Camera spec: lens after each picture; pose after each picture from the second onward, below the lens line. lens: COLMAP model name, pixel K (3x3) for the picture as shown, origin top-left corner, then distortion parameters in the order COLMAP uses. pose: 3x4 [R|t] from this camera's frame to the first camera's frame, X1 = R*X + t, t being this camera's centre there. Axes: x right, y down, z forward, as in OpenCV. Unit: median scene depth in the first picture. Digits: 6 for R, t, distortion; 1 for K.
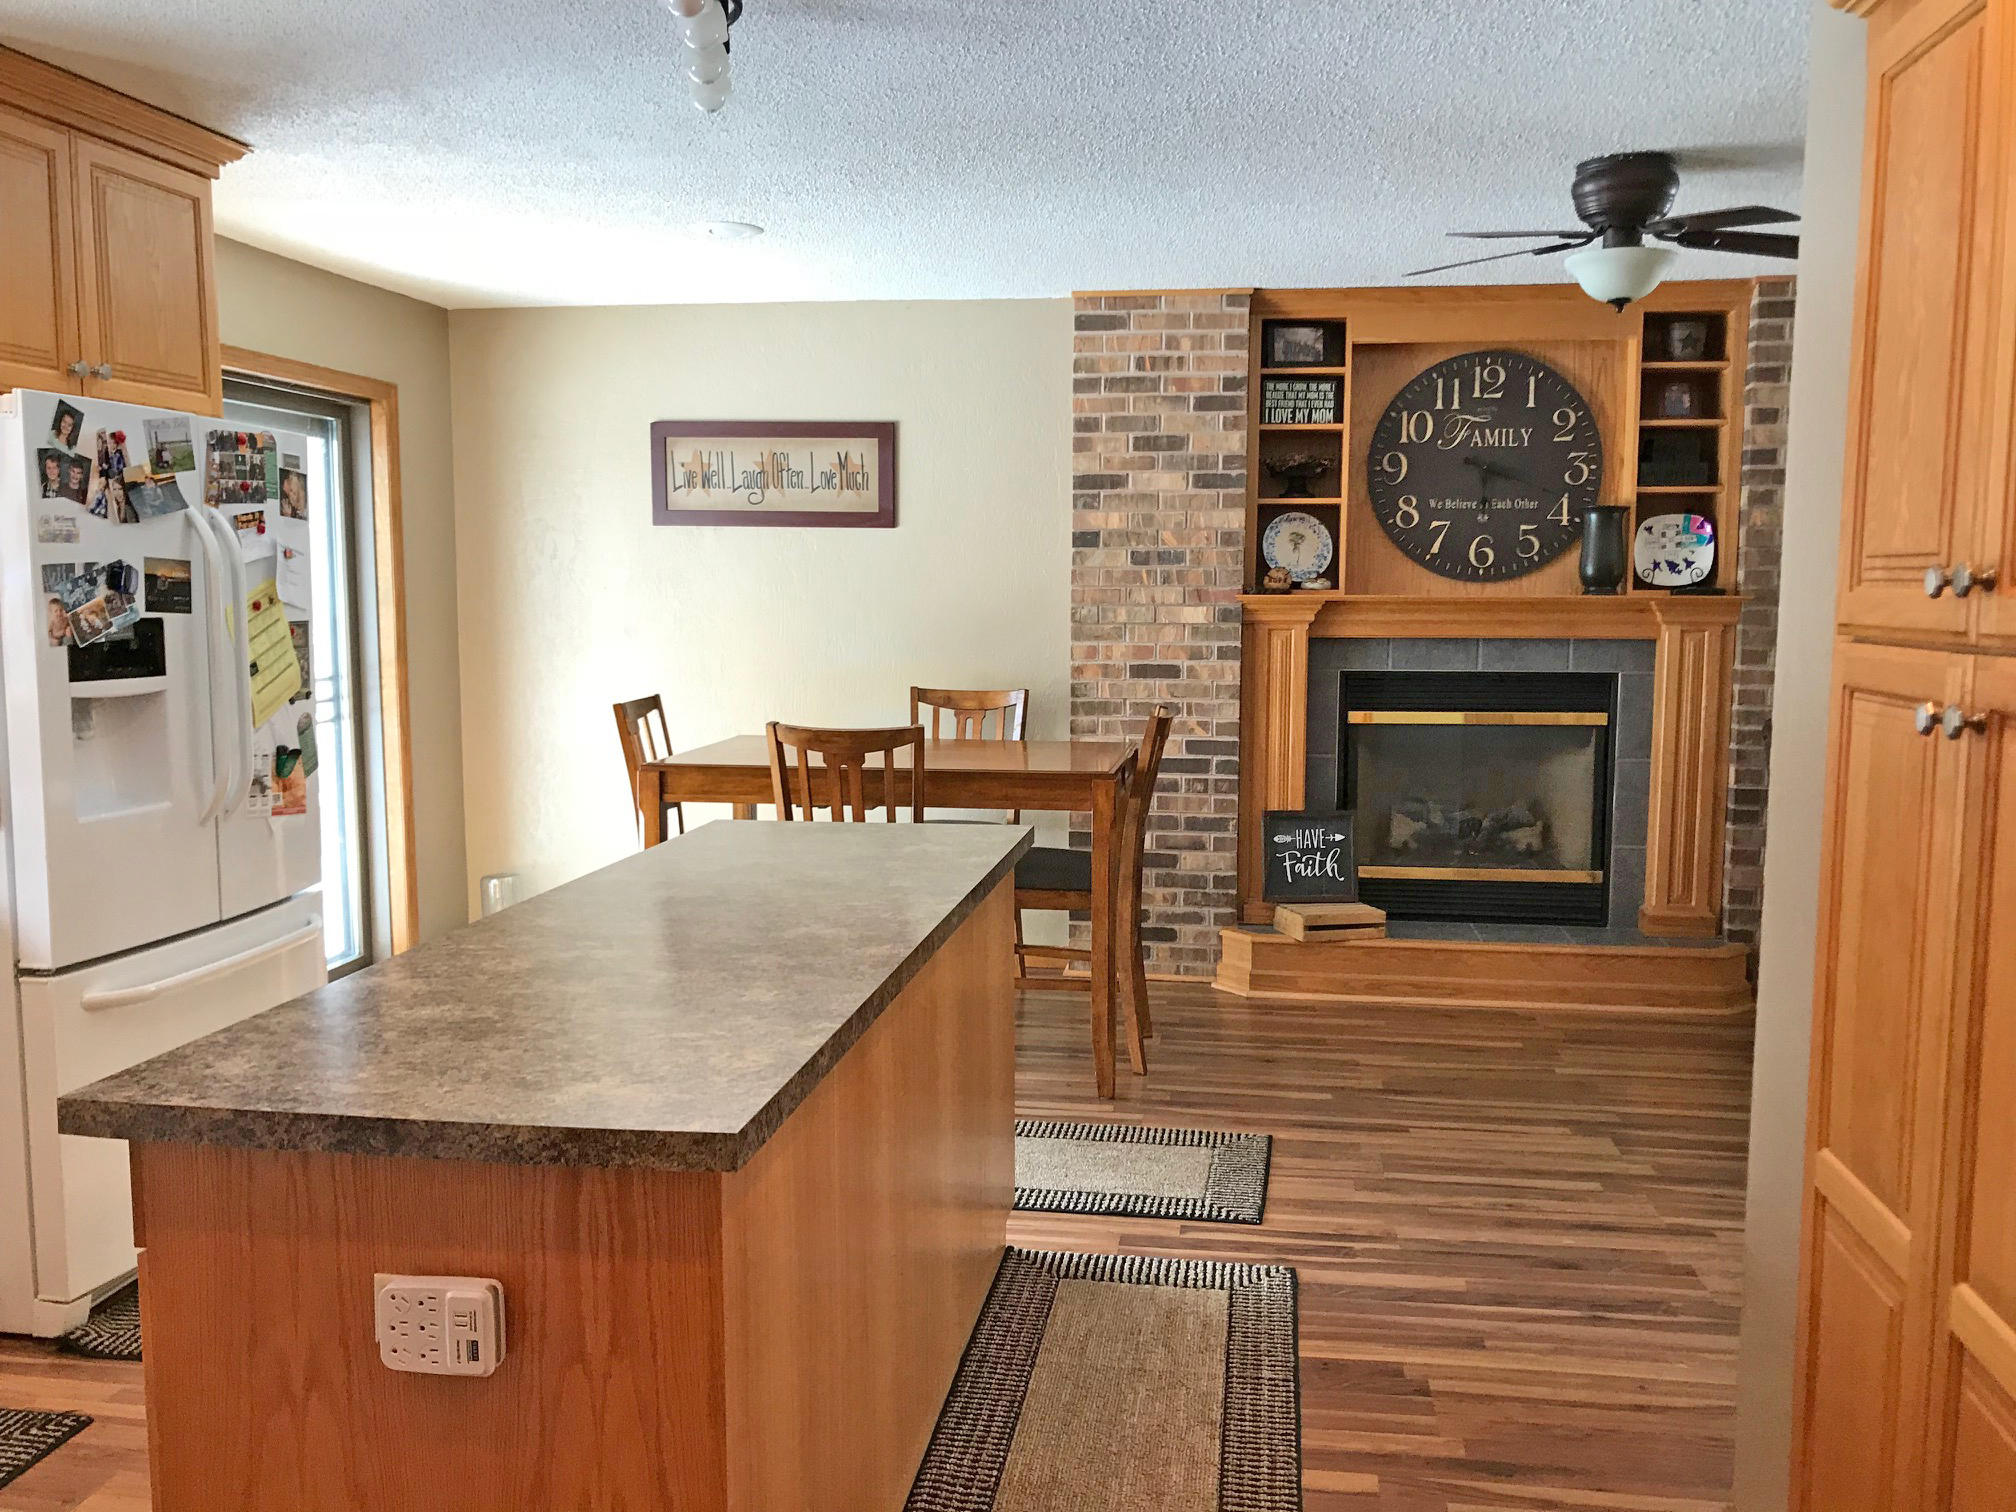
lens RADIAL K [[1672.4, 0, 1013.6], [0, 1672.4, 765.2], [0, 0, 1]] dist [0.026506, -0.022004]
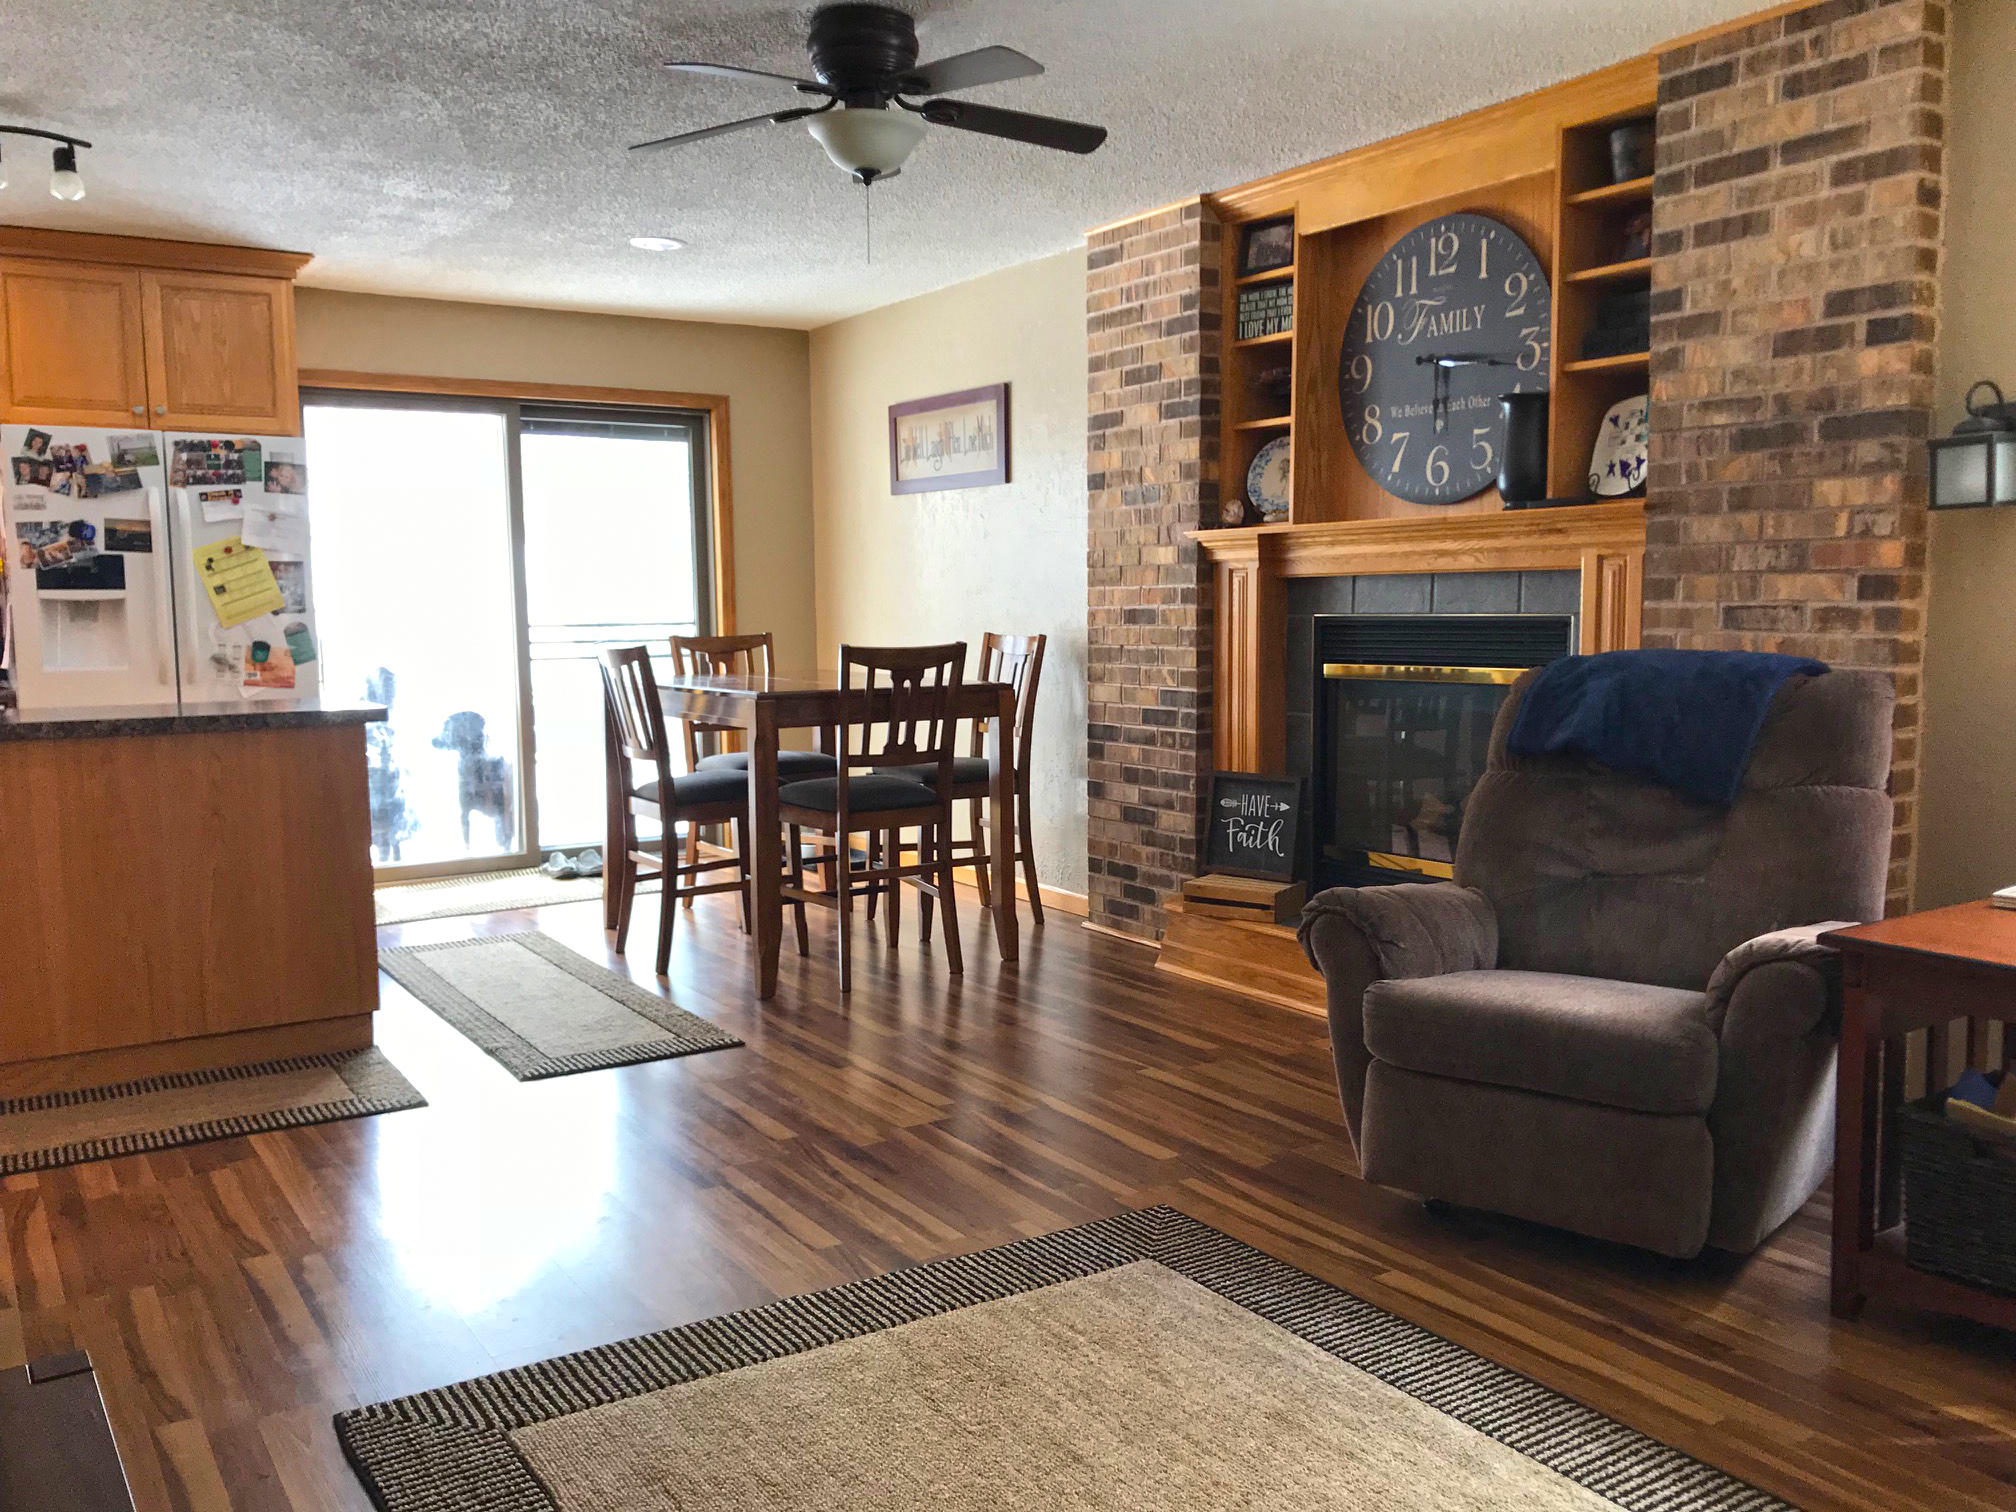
lens RADIAL K [[1672.4, 0, 1014.8], [0, 1672.4, 749.8], [0, 0, 1]] dist [0.026506, -0.022004]
pose [[0.658596, 0.057944, -0.750263, 0.768898], [-0.069848, 0.997434, 0.015719, 0.009798], [0.749248, 0.042052, 0.660953, 0.327446]]
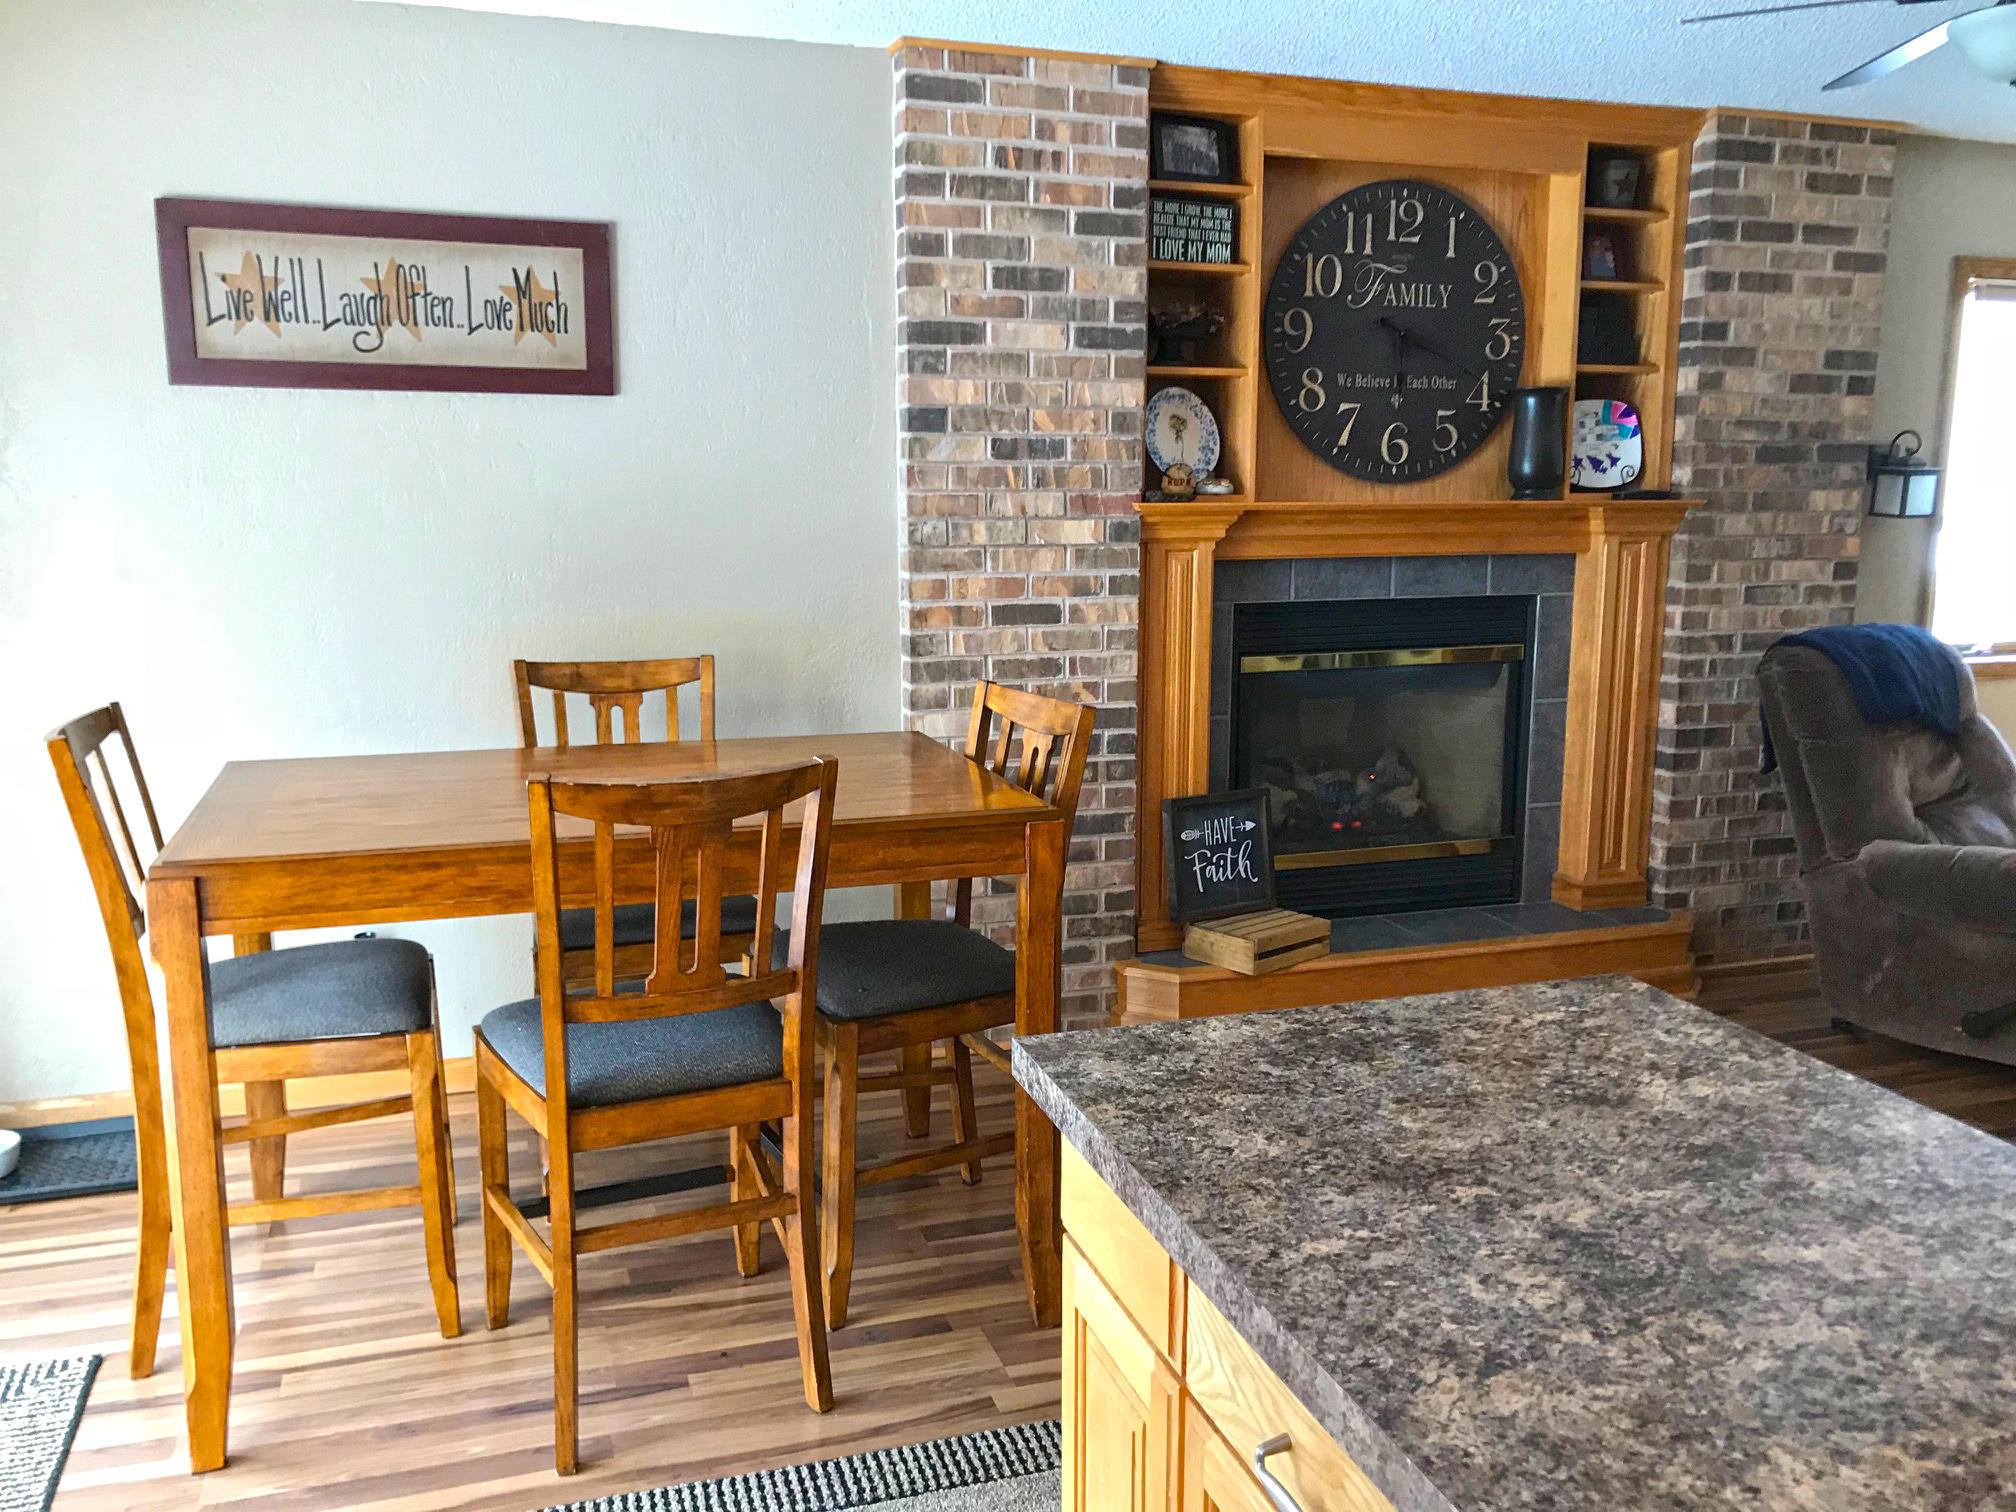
lens RADIAL K [[1672.4, 0, 1020.6], [0, 1672.4, 766.0], [0, 0, 1]] dist [0.026506, -0.022004]
pose [[0.893288, -0.077219, 0.442803, -0.235189], [0.048257, 0.995915, 0.076324, -0.047197], [-0.446887, -0.046812, 0.893365, 0.382529]]
